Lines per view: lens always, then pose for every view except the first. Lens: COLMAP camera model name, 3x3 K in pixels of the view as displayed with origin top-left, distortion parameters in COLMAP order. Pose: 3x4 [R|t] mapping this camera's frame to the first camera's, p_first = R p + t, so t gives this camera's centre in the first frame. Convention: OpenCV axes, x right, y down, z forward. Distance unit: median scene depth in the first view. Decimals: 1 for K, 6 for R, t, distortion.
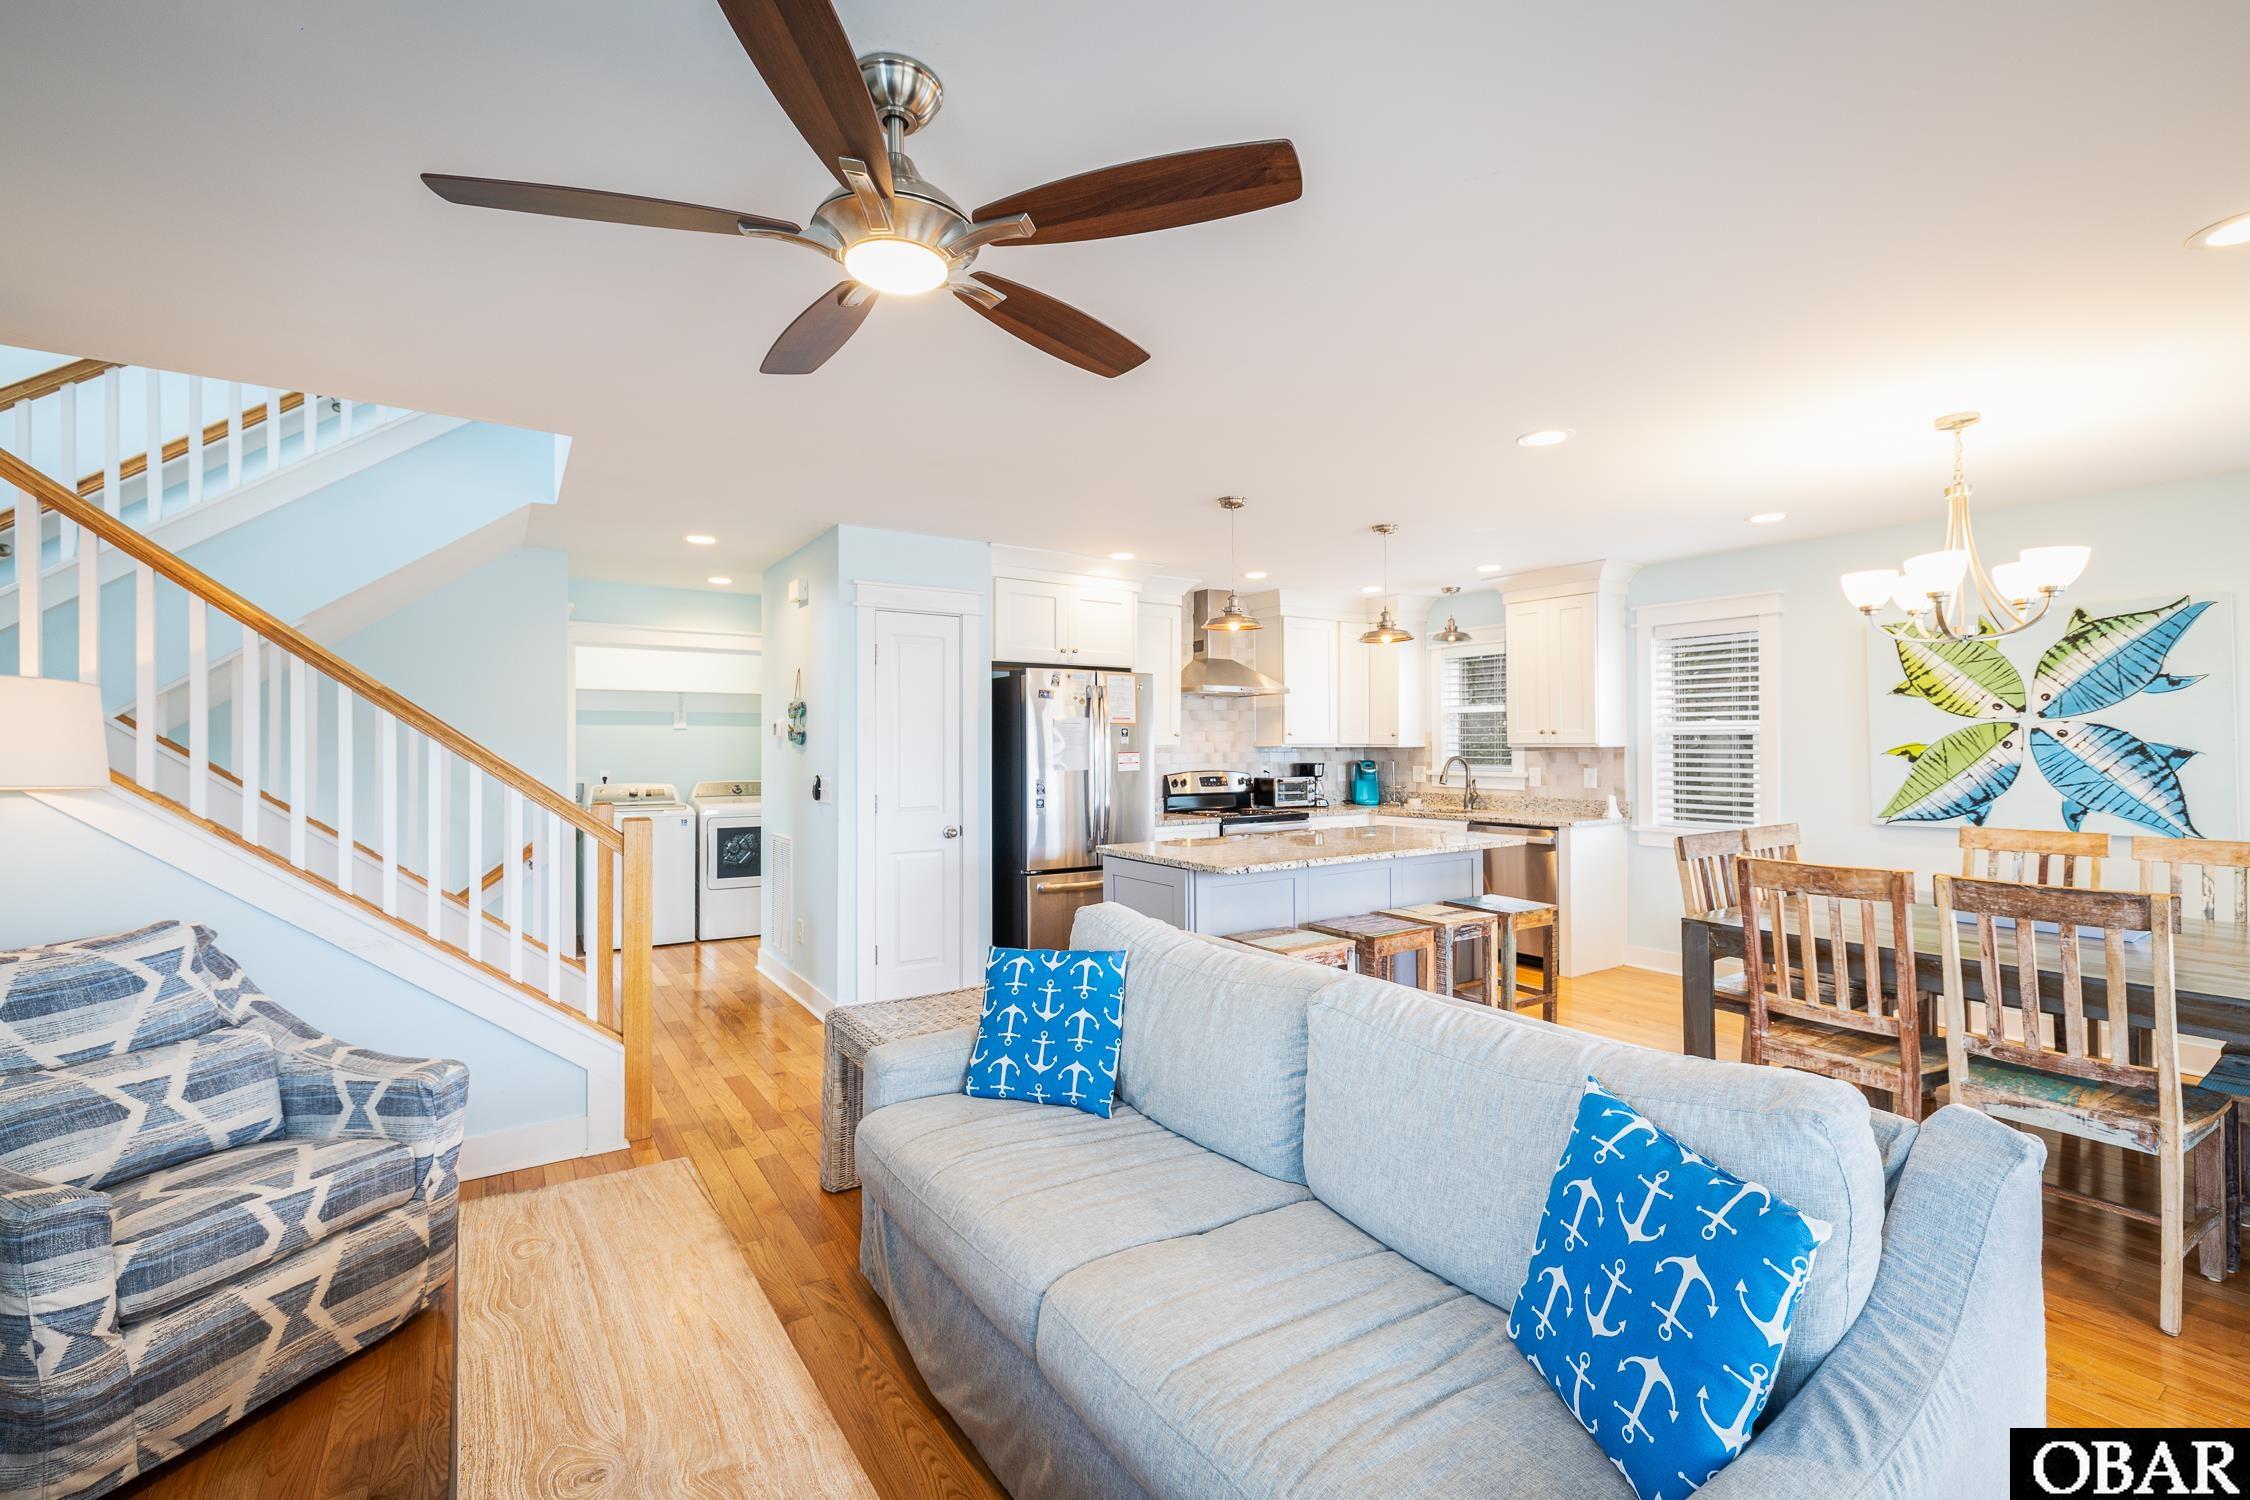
lens RADIAL K [[980.2, 0, 1112.3], [0, 980.2, 736.7], [0, 0, 1]] dist [0.009178, -0.000022]
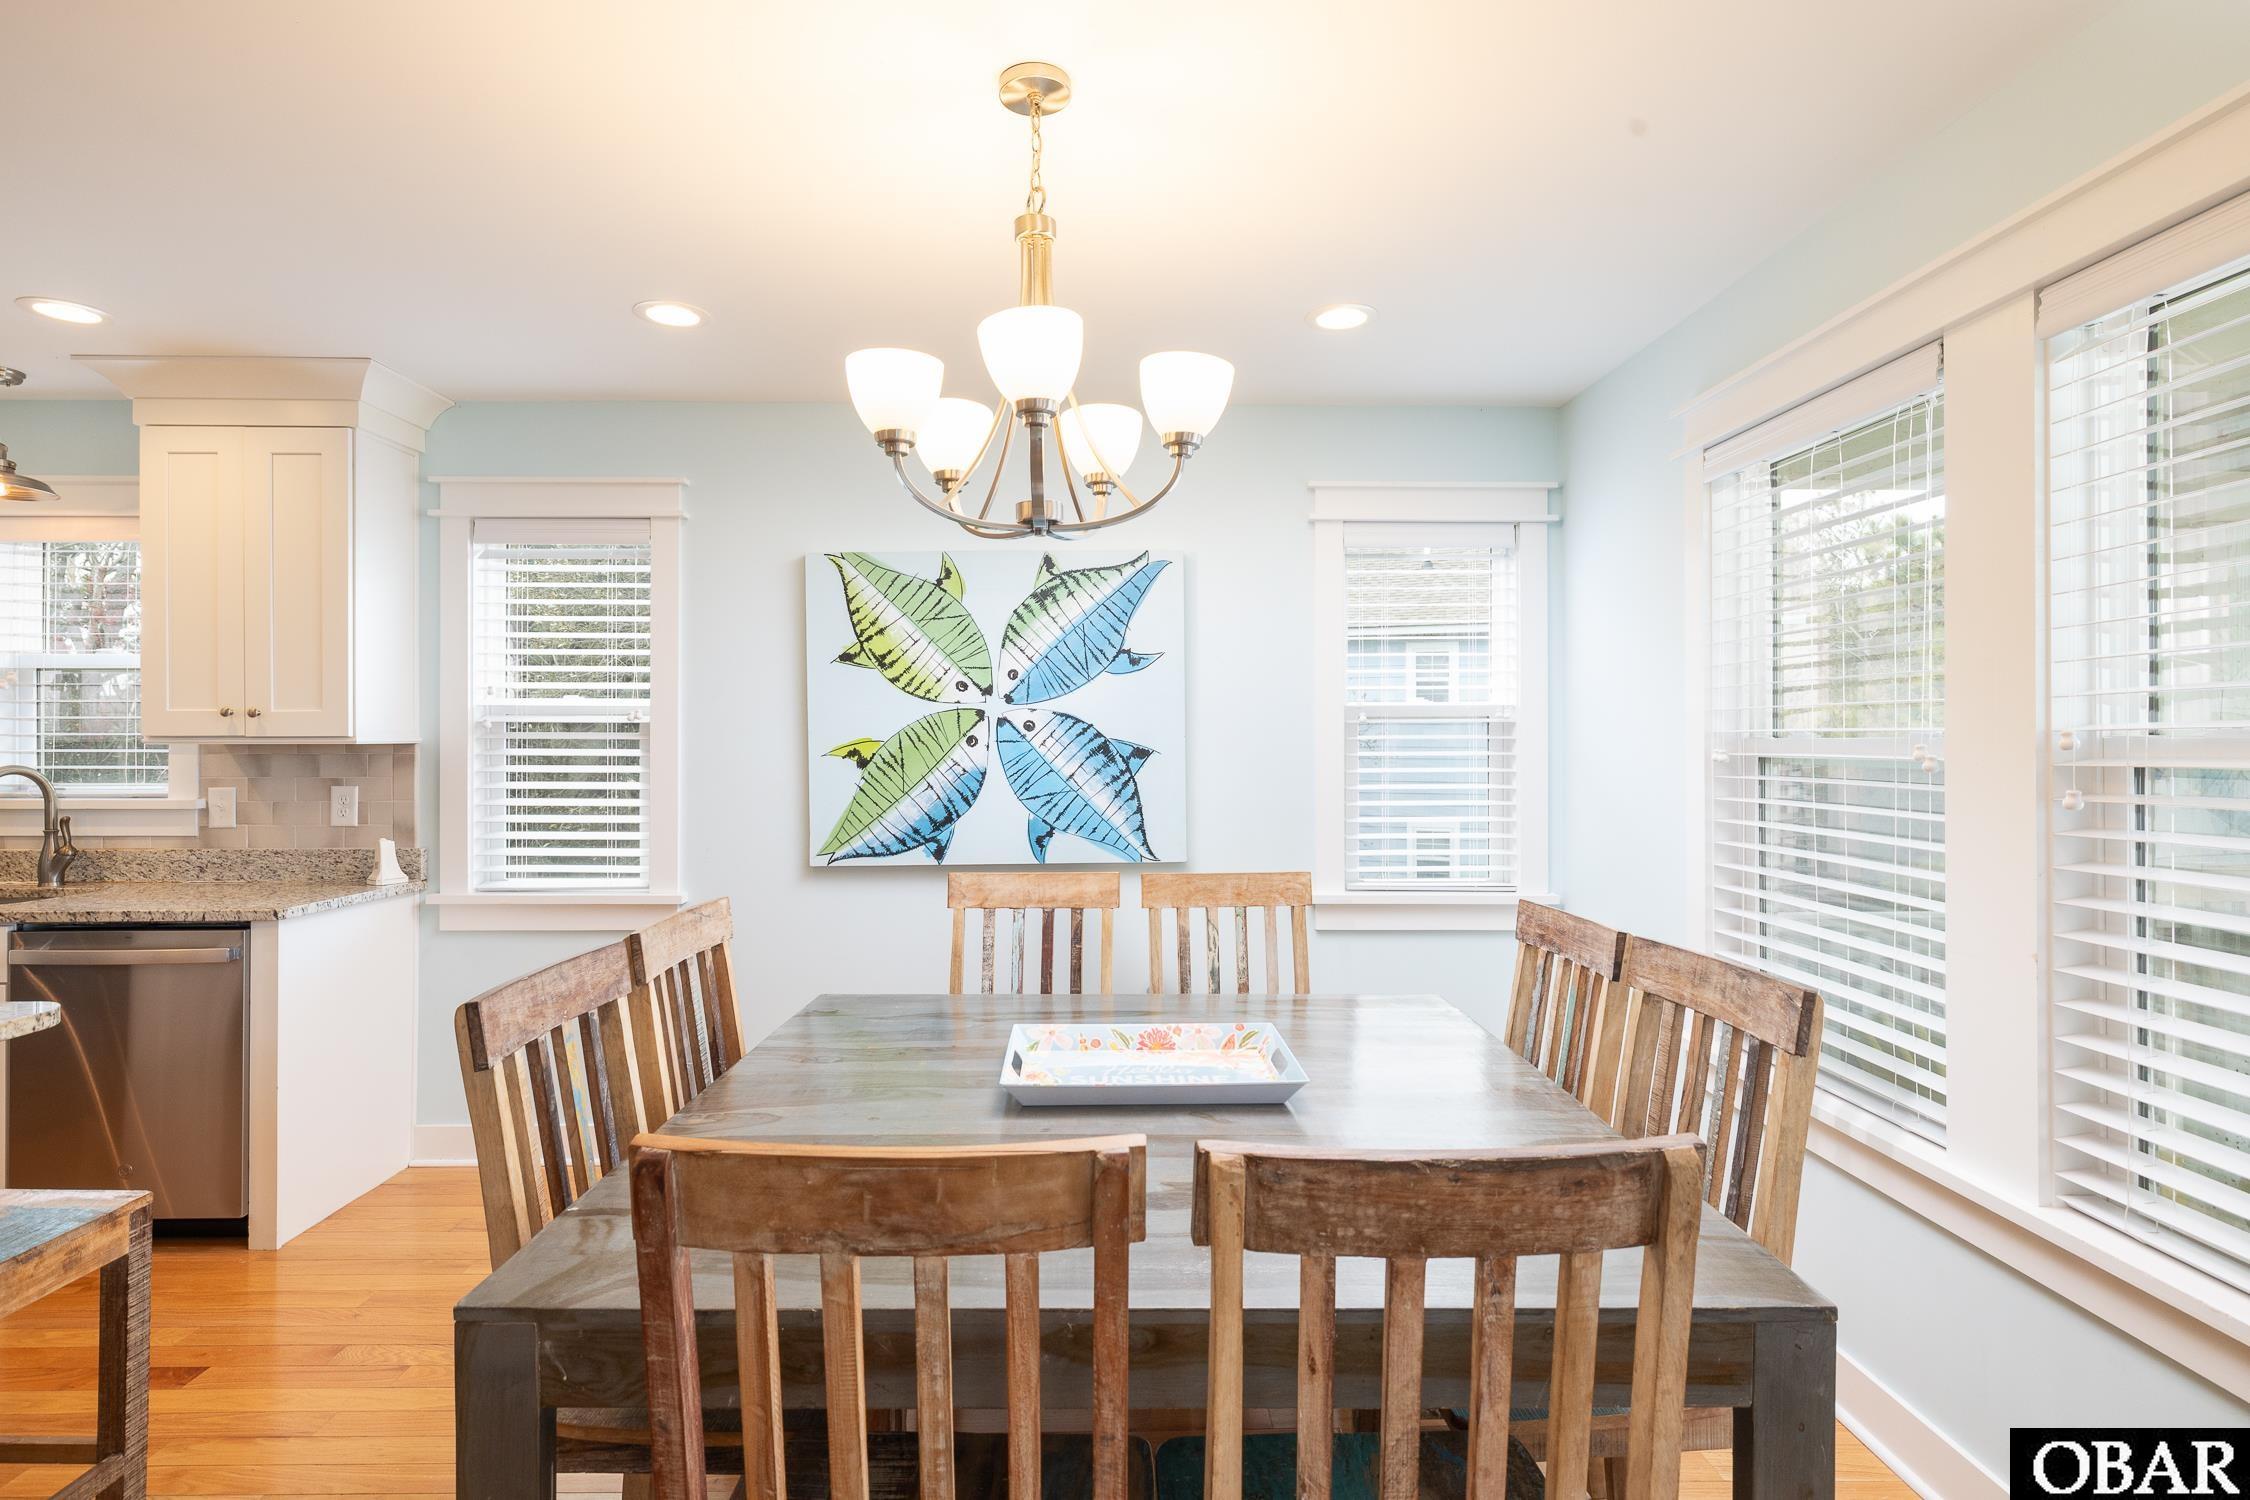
lens RADIAL K [[1118.4, 0, 1115.8], [0, 1118.4, 735.1], [0, 0, 1]] dist [0.003231, -0.000053]
pose [[0.547014, 0.006503, 0.837098, 0.280076], [-0.009151, 0.999957, -0.001789, 0.003996], [-0.837074, -0.006682, 0.547049, 0.449227]]
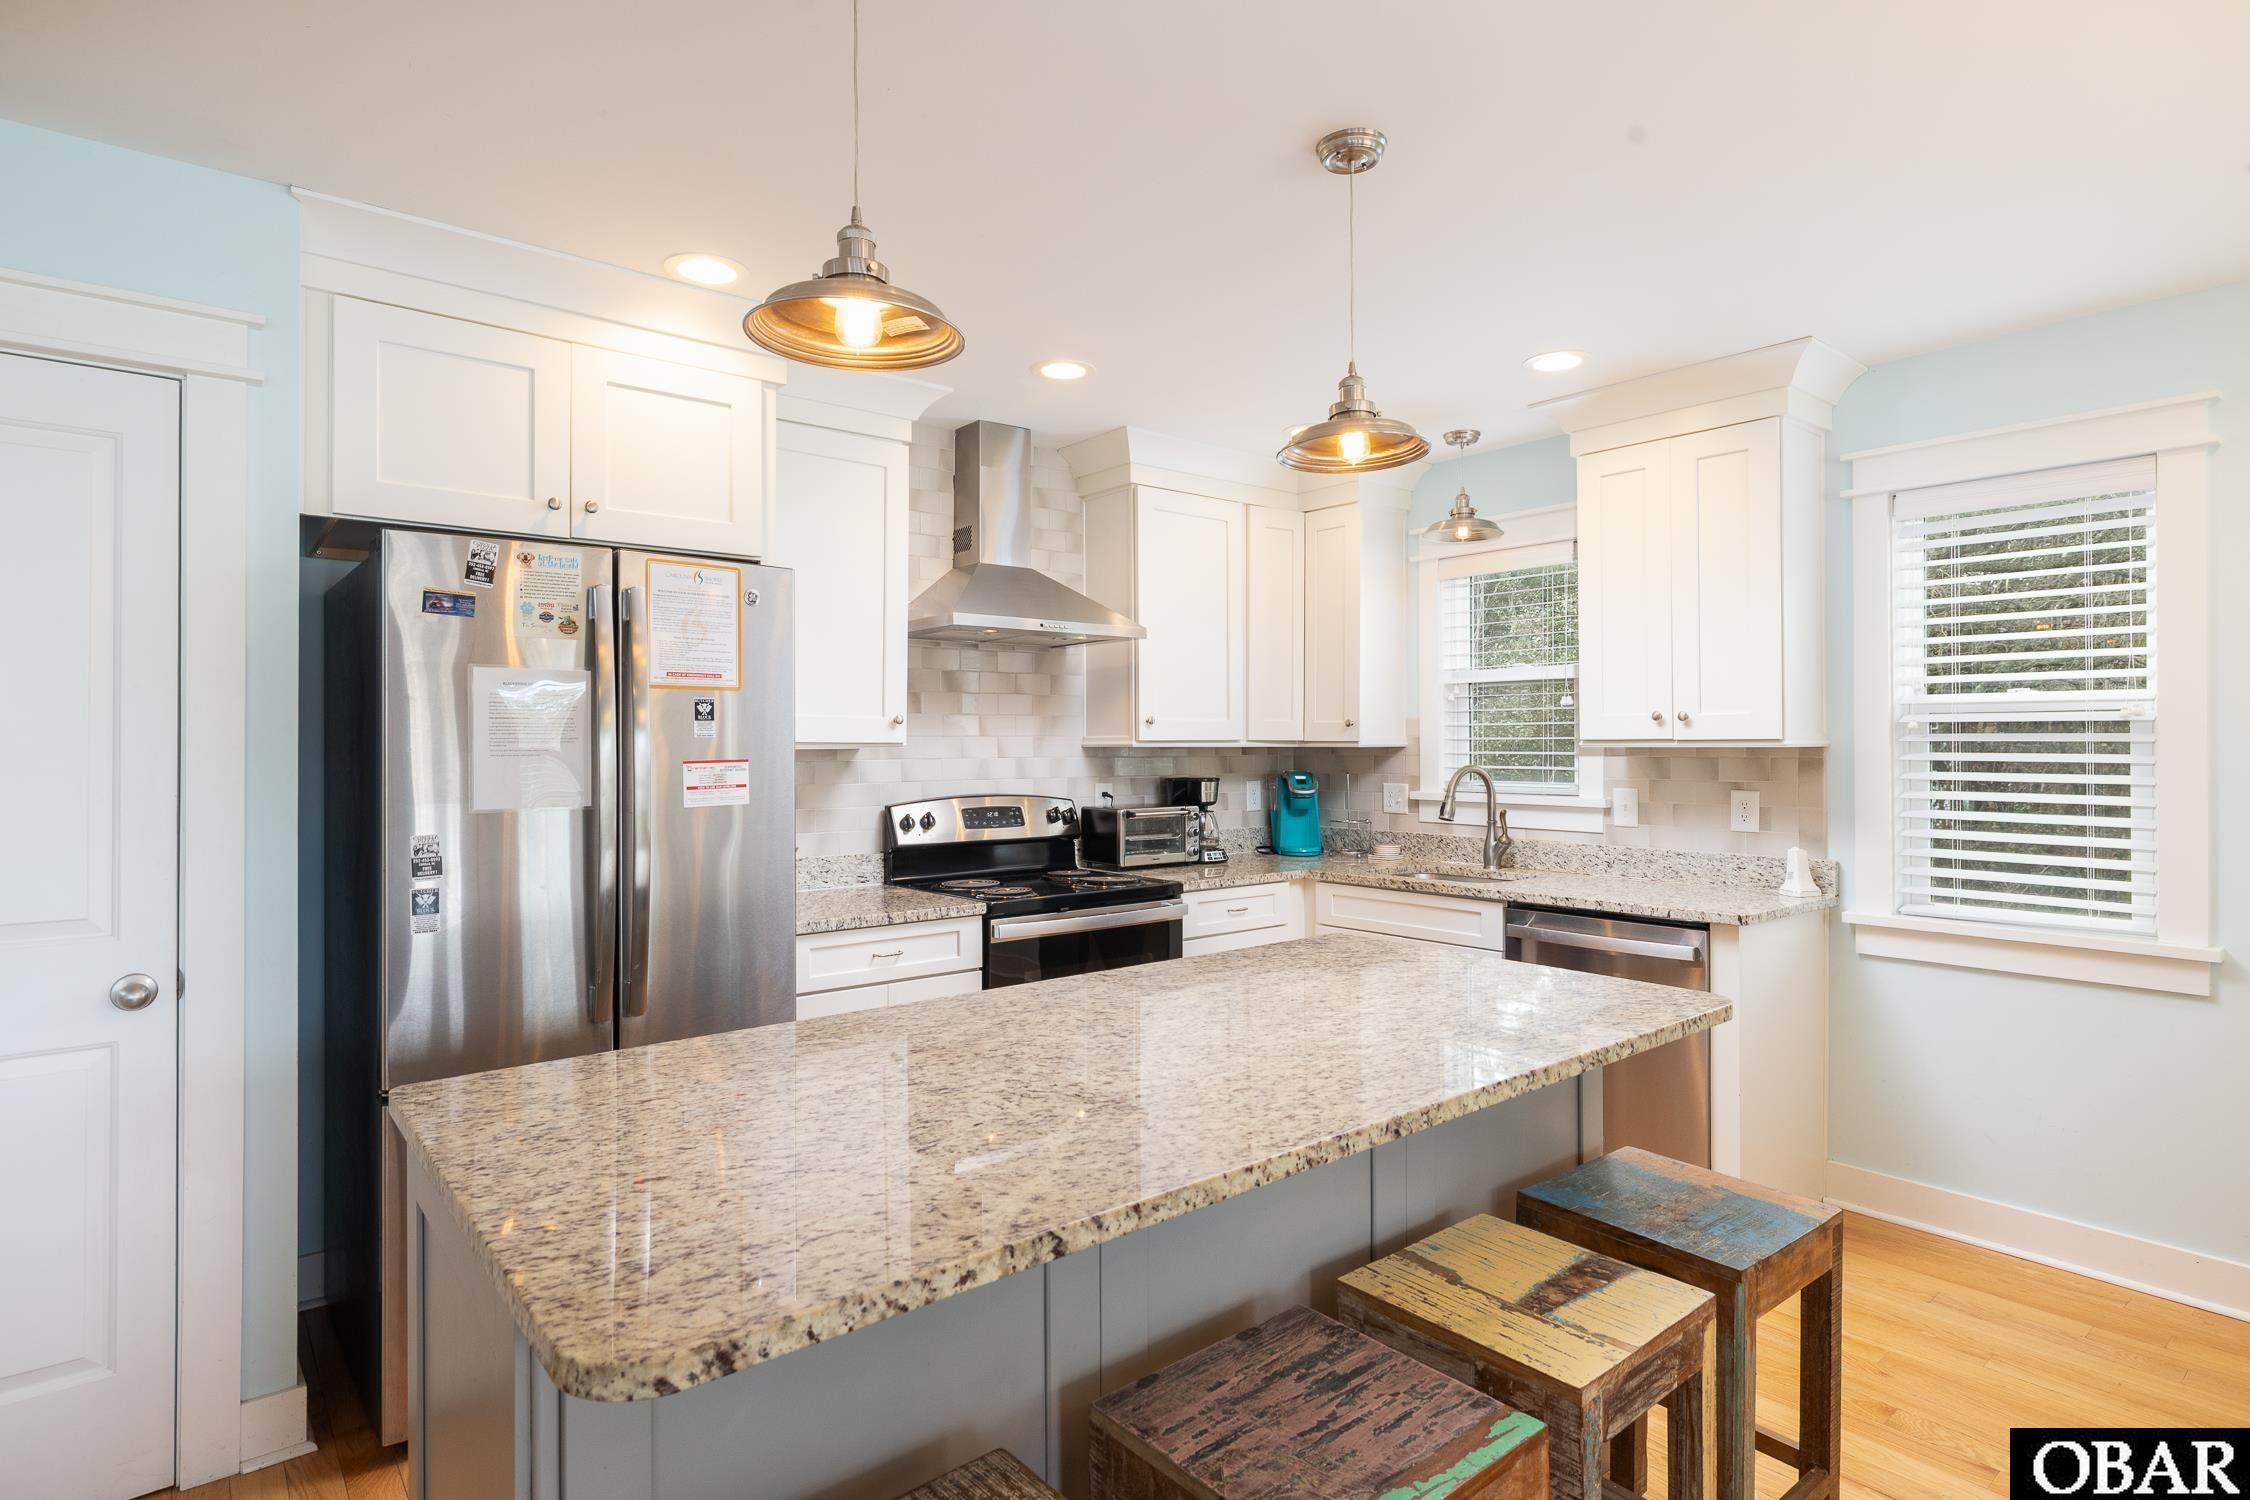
lens RADIAL K [[1175.7, 0, 1122.4], [0, 1175.7, 736.8], [0, 0, 1]] dist [0.000132, 0.000332]
pose [[0.994584, 0.001737, 0.103925, 0.147360], [-0.002046, 0.999994, 0.002866, 0.005166], [-0.103919, -0.003063, 0.994581, 0.568241]]
